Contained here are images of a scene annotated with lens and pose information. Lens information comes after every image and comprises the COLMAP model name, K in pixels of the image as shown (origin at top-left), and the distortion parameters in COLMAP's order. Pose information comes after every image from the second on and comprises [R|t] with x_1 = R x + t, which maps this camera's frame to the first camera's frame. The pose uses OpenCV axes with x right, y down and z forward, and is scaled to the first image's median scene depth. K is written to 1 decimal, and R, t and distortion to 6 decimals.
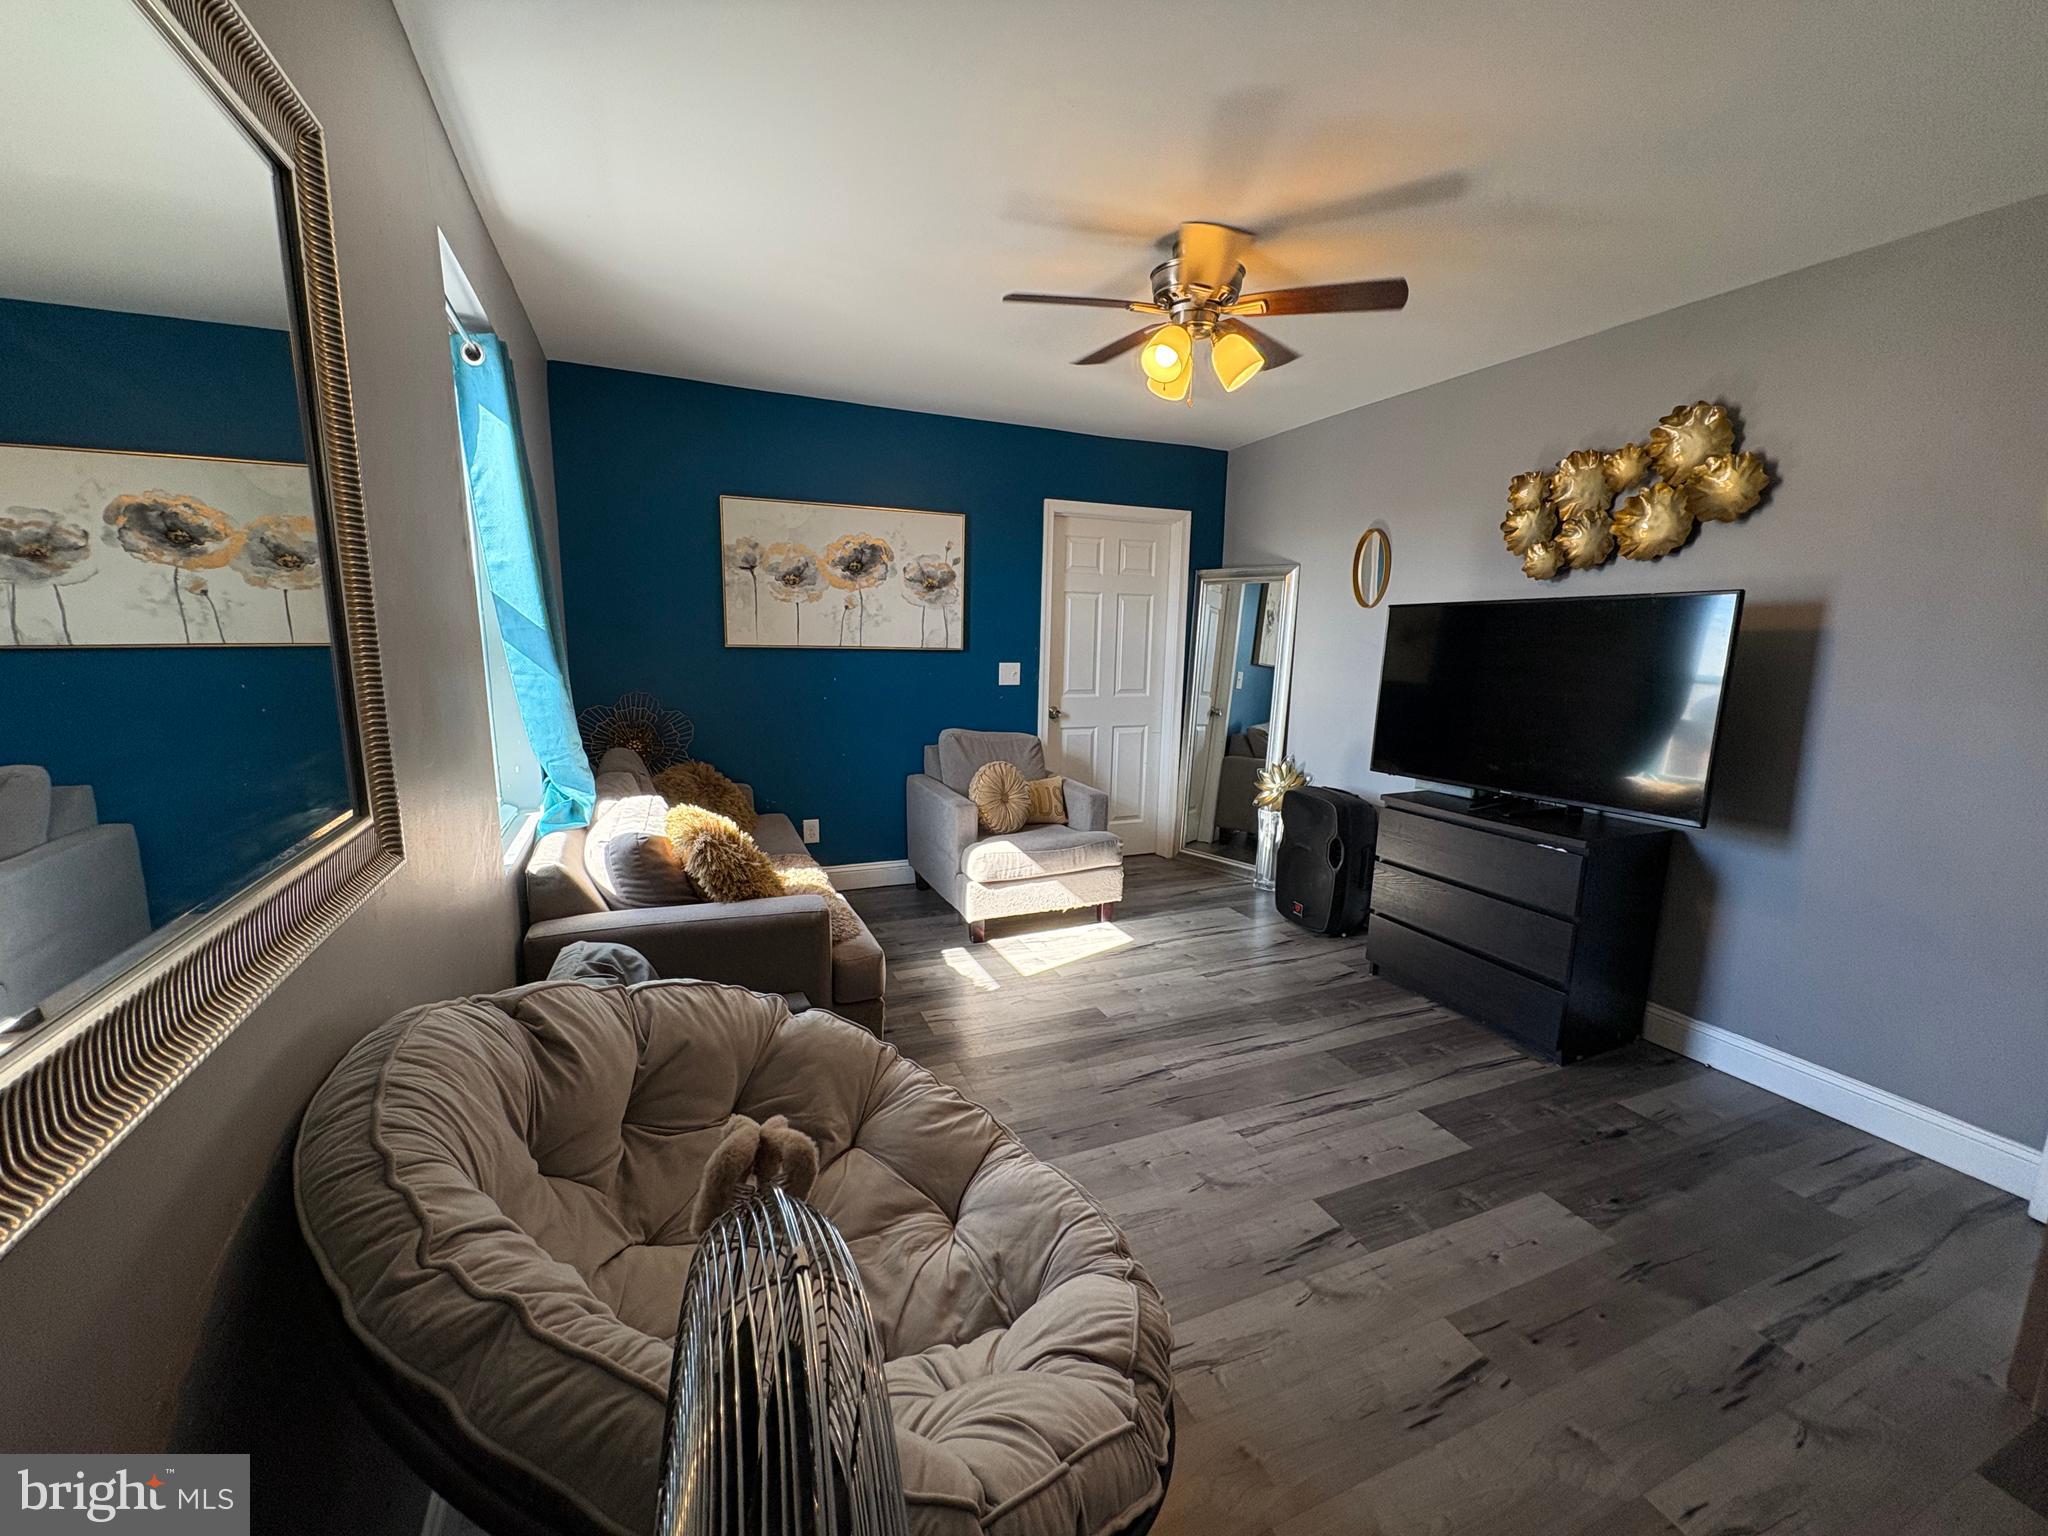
lens RADIAL K [[822.8, 0, 1016.1], [0, 822.8, 771.1], [0, 0, 1]] dist [0.000170, 0.001044]
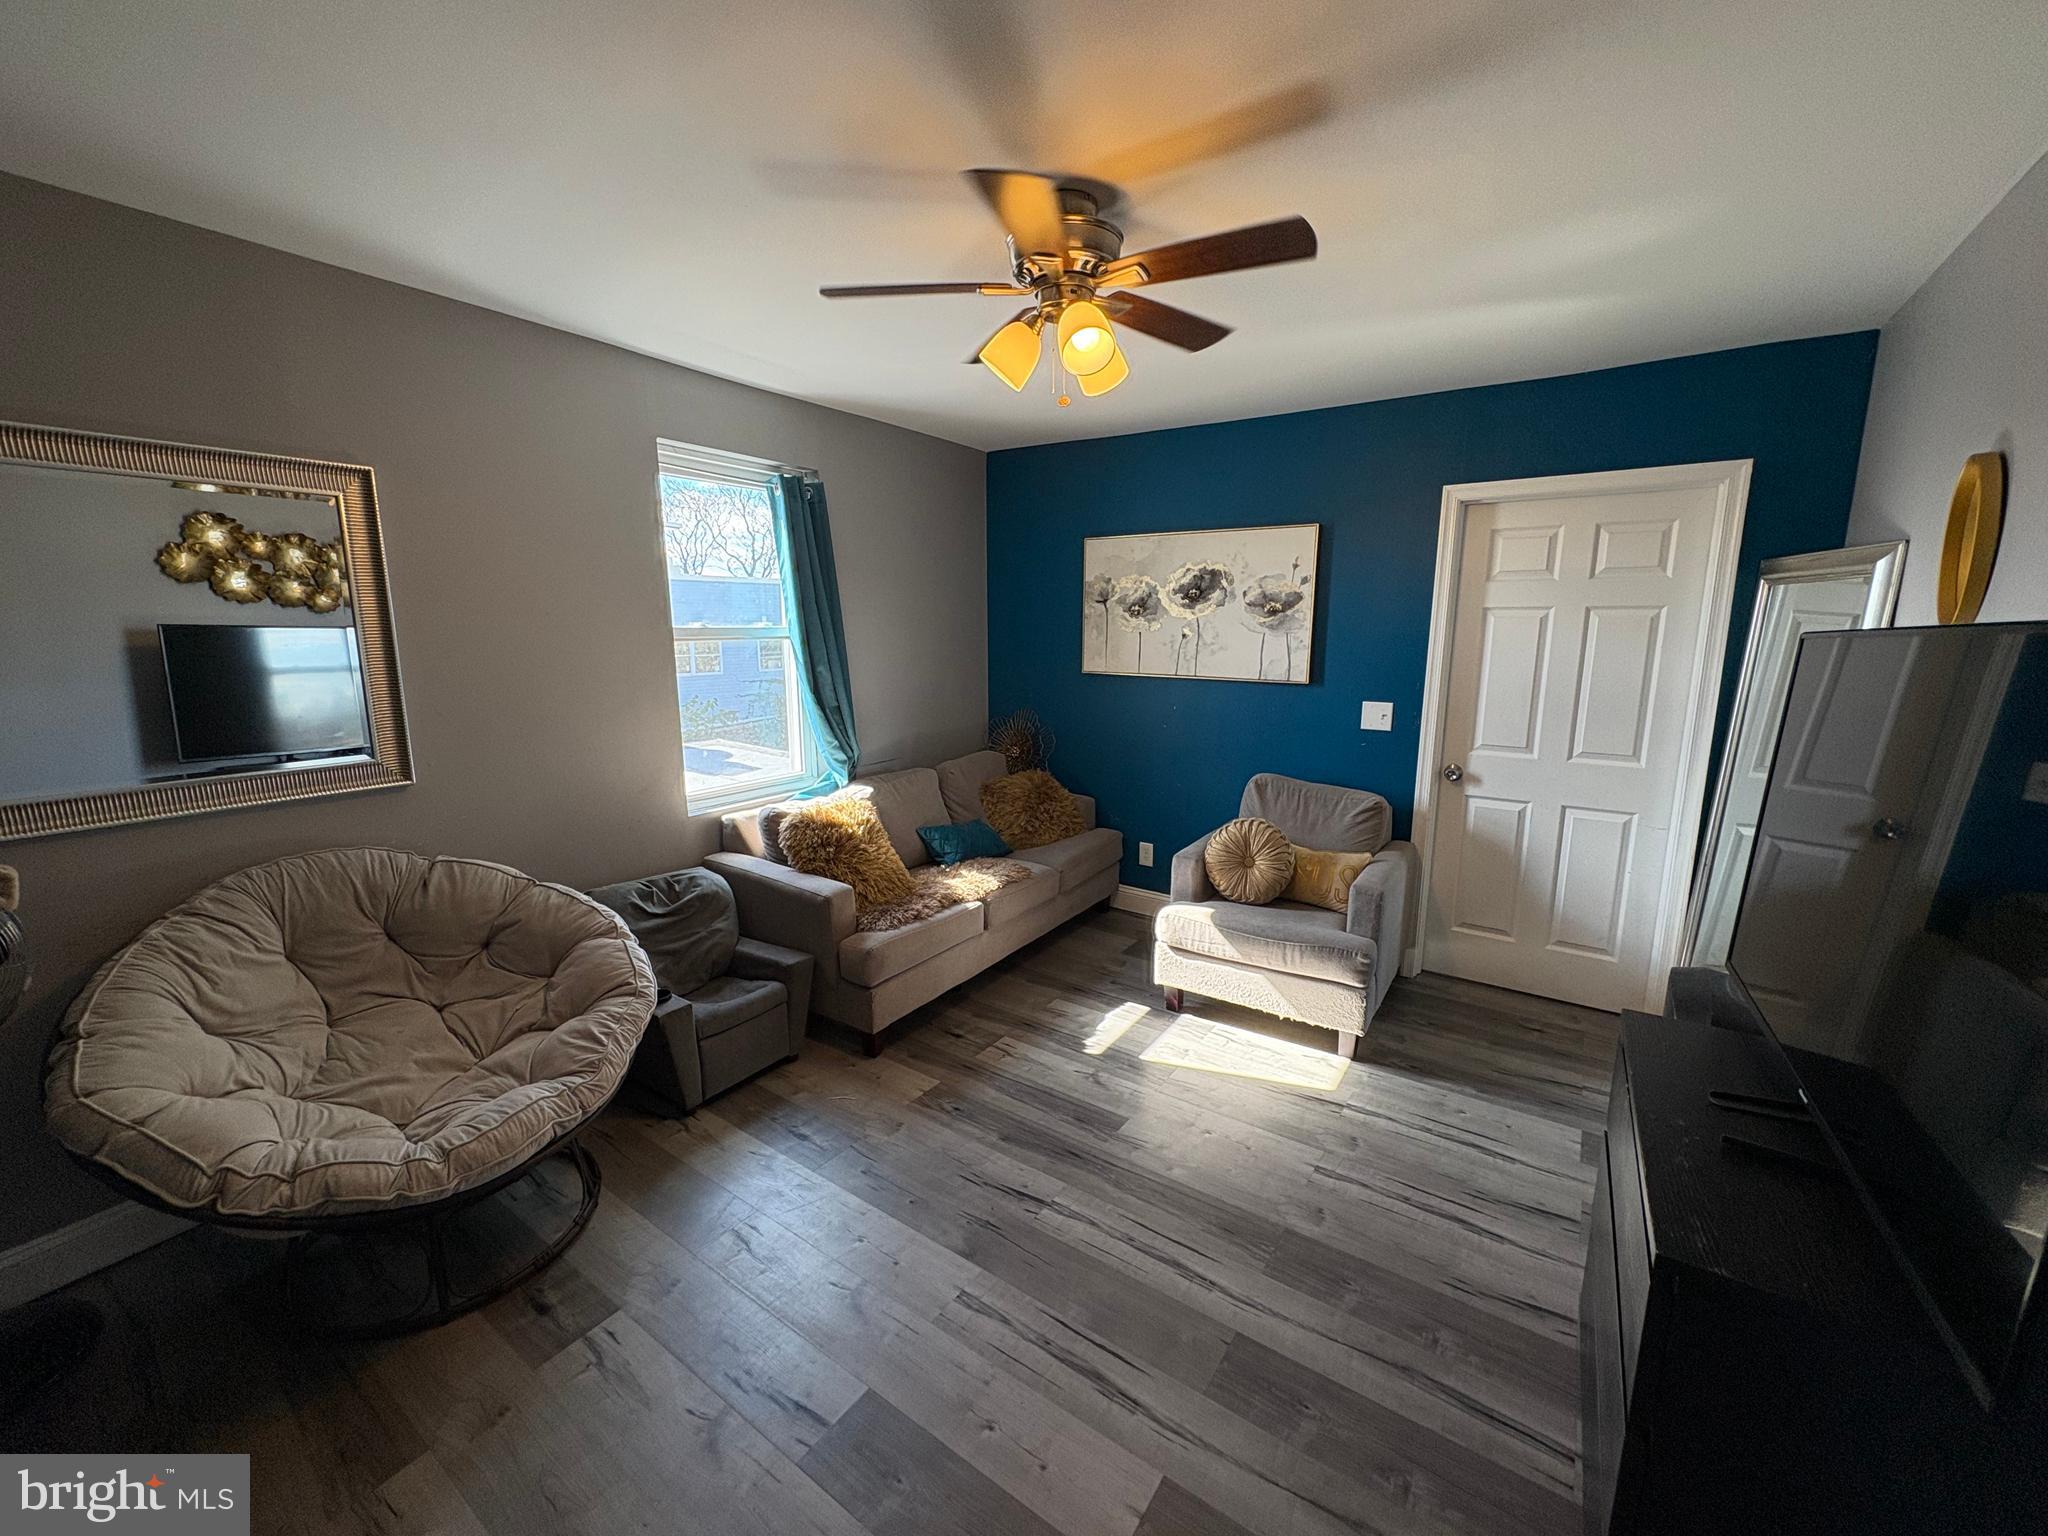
lens RADIAL K [[822.8, 0, 1023.3], [0, 822.8, 767.2], [0, 0, 1]] dist [0.000170, 0.001044]
pose [[0.525705, 0.128361, -0.840927, 0.542534], [-0.137628, 0.988360, 0.064828, -0.082881], [0.839460, 0.081655, 0.537252, 0.331731]]
